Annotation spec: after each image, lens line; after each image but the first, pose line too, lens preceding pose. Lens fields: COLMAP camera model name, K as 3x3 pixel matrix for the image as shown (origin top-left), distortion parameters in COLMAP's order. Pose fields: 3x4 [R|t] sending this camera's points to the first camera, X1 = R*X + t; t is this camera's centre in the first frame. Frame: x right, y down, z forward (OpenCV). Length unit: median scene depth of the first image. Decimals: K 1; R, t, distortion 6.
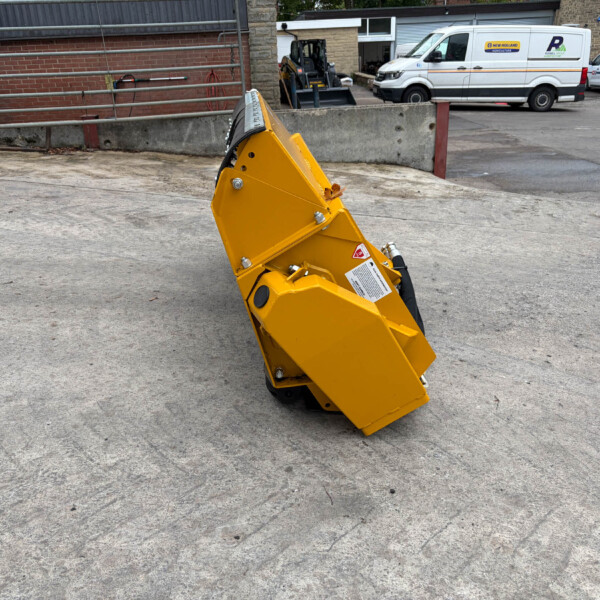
lens RADIAL K [[611.7, 0, 299.6], [0, 611.7, 298.0], [0, 0, 1]] dist [0.020214, 0.000000]
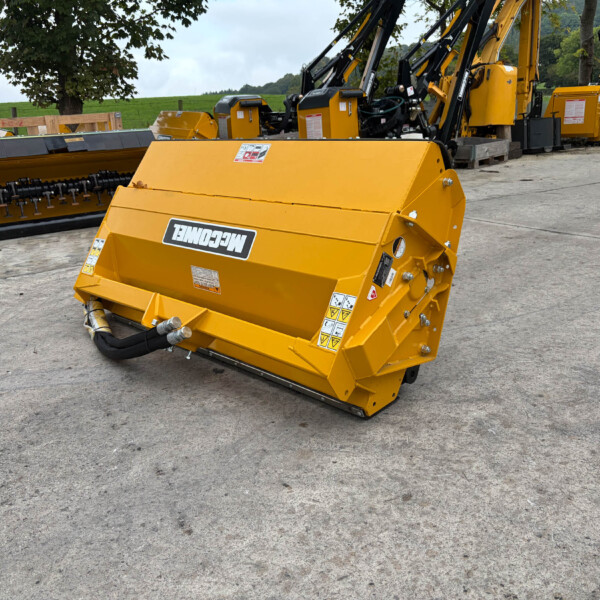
lens RADIAL K [[611.7, 0, 296.0], [0, 611.7, 295.8], [0, 0, 1]] dist [0.020214, 0.000000]
pose [[-0.762220, 0.180930, -0.621518, 0.223212], [-0.227884, 0.823678, 0.519253, -0.242485], [0.605879, 0.537419, -0.586593, 0.660449]]
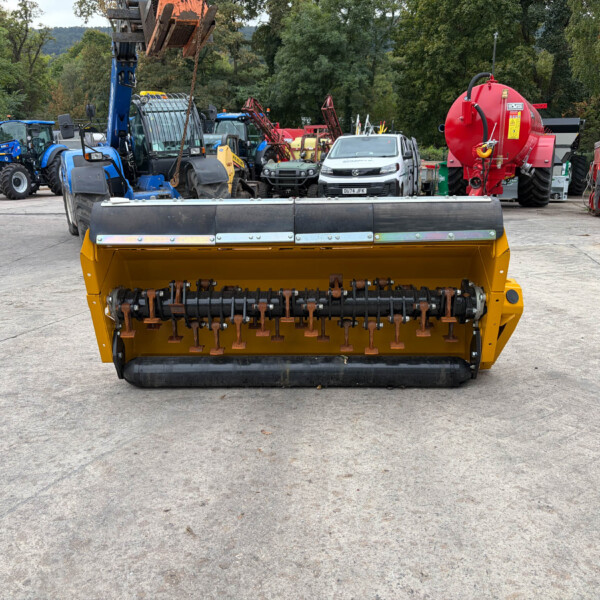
lens RADIAL K [[611.7, 0, 299.6], [0, 611.7, 302.8], [0, 0, 1]] dist [0.020214, 0.000000]
pose [[0.105514, -0.255212, 0.961111, -0.423769], [0.382933, 0.902399, 0.197582, -0.131256], [-0.917730, 0.347193, 0.192945, 0.305209]]
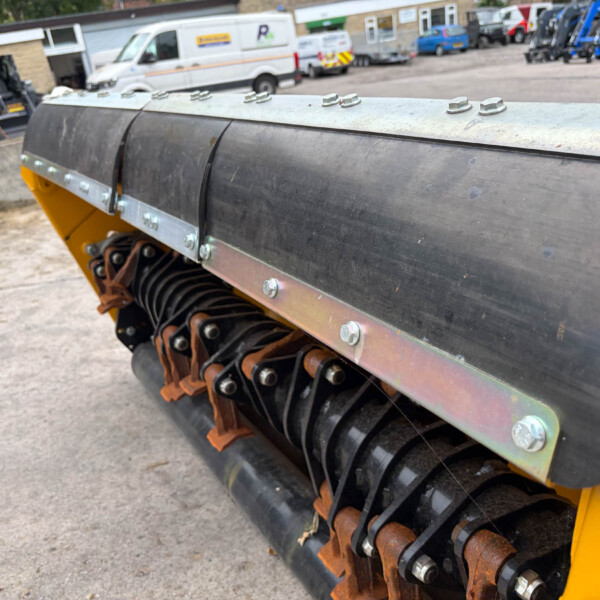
lens RADIAL K [[611.7, 0, 293.5], [0, 611.7, 302.0], [0, 0, 1]] dist [0.020214, 0.000000]
pose [[0.887651, -0.268038, 0.374476, -0.066246], [0.270318, 0.961597, 0.047523, -0.066164], [-0.372833, 0.059044, 0.926018, 0.216224]]
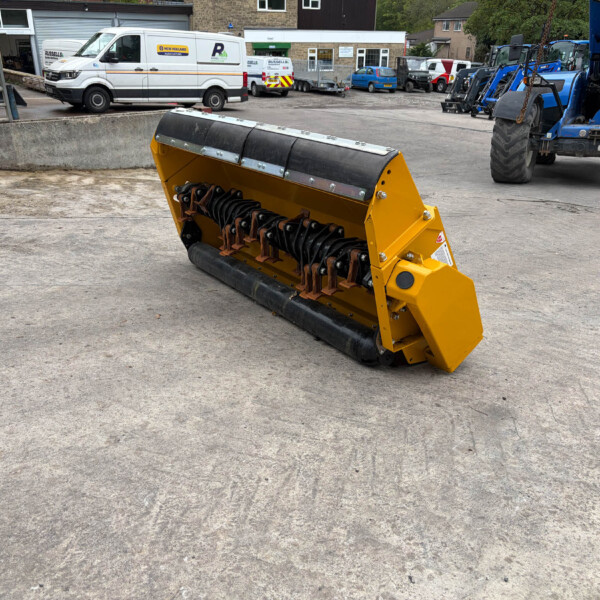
lens RADIAL K [[611.7, 0, 295.4], [0, 611.7, 302.3], [0, 0, 1]] dist [0.020214, 0.000000]
pose [[0.846333, -0.171905, 0.504152, -0.233659], [0.166064, 0.984472, 0.056908, -0.017321], [-0.506106, 0.035558, 0.861738, -0.000006]]
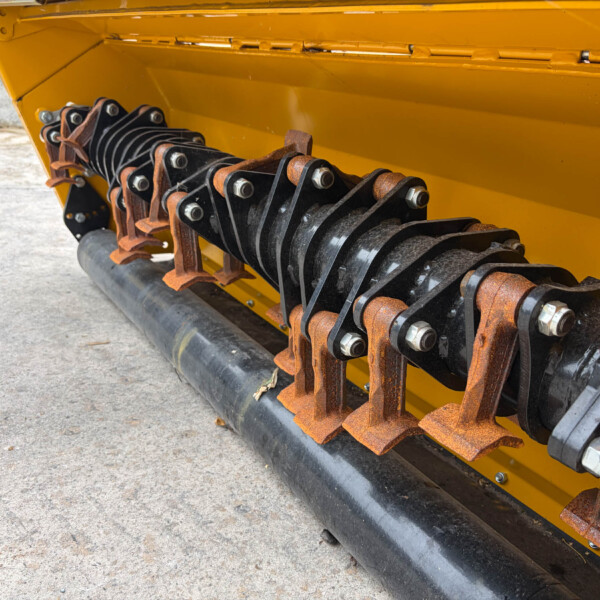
lens RADIAL K [[611.7, 0, 293.4], [0, 611.7, 297.0], [0, 0, 1]] dist [0.020214, 0.000000]
pose [[0.875613, -0.177176, 0.449345, -0.074624], [0.165708, 0.984024, 0.065094, -0.027901], [-0.453699, 0.017463, 0.890984, 0.234871]]
